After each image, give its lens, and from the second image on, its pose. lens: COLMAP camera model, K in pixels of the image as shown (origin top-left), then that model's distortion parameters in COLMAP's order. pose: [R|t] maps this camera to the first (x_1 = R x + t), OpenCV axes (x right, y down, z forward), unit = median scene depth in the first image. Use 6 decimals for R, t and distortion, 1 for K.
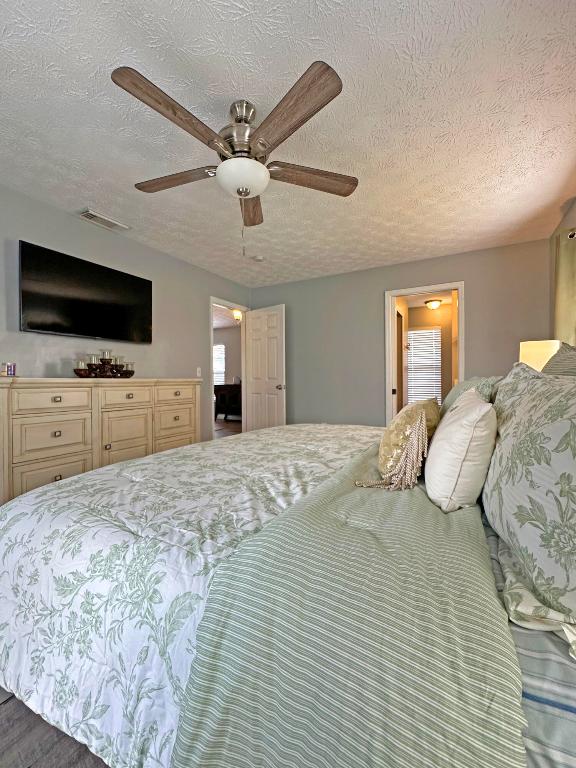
lens RADIAL K [[308.8, 0, 277.2], [0, 308.8, 382.5], [0, 0, 1]] dist [-0.002897, 0.000397]
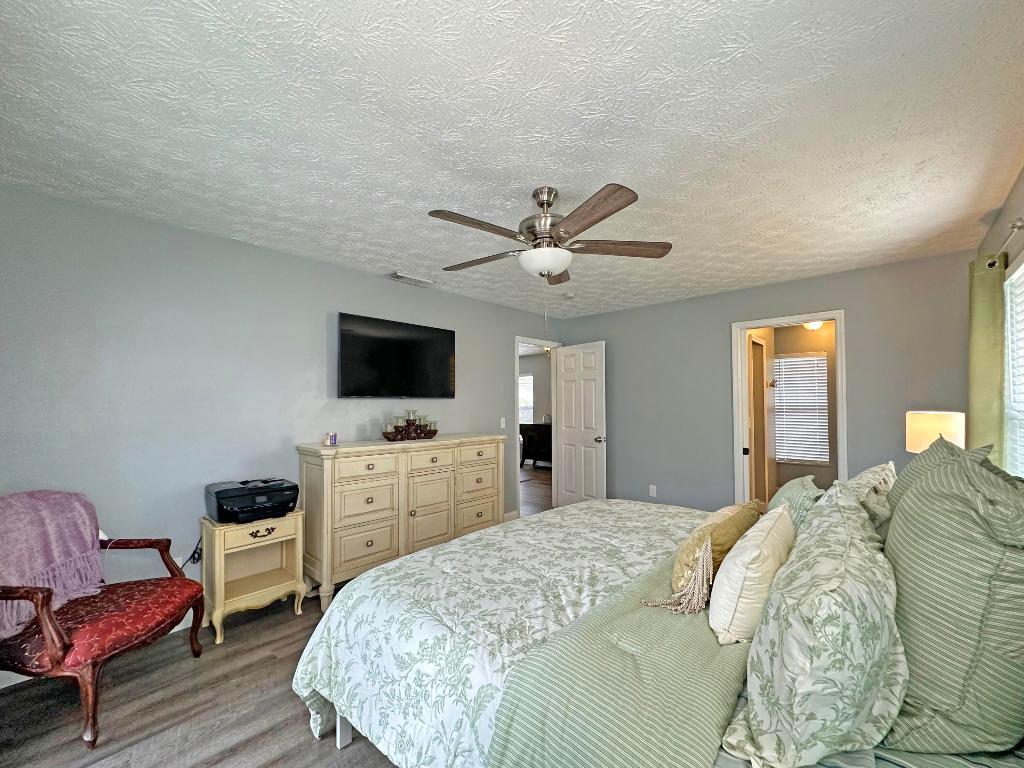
lens RADIAL K [[407.5, 0, 512.0], [0, 407.5, 384.0], [0, 0, 1]] dist [-0.002710, 0.000620]
pose [[0.973847, -0.002420, -0.227194, 0.120588], [-0.004649, 0.999522, -0.030575, -0.327692], [0.227159, 0.030831, 0.973369, -0.428043]]
